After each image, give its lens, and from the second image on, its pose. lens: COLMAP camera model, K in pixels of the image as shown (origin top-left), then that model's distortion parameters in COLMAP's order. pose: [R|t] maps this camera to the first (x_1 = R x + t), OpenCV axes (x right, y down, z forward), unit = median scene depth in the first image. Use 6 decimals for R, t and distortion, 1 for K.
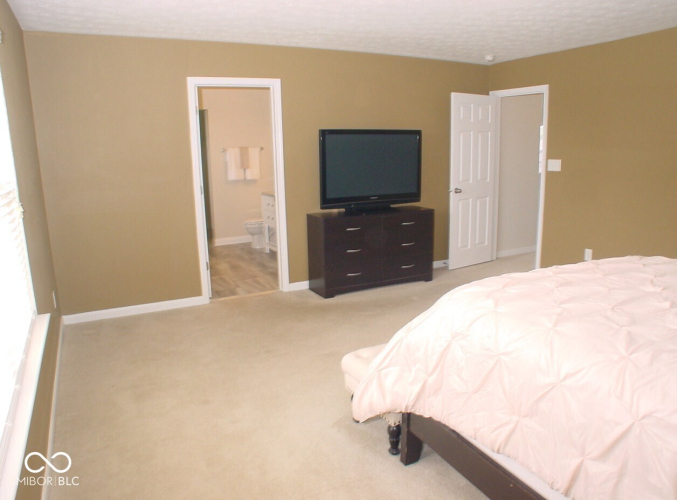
lens RADIAL K [[501.0, 0, 338.5], [0, 501.0, 250.0], [0, 0, 1]] dist [0.068092, -0.000329]
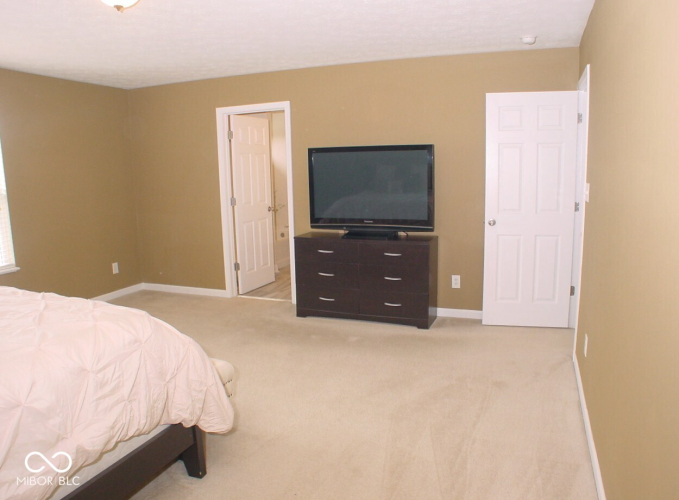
lens RADIAL K [[504.8, 0, 339.5], [0, 504.8, 250.0], [0, 0, 1]] dist [0.116127, 0.000700]
pose [[0.666508, 0.132074, -0.733705, 0.718992], [-0.139168, 0.988924, 0.051593, -0.094091], [0.732393, 0.067721, 0.677506, 0.351952]]
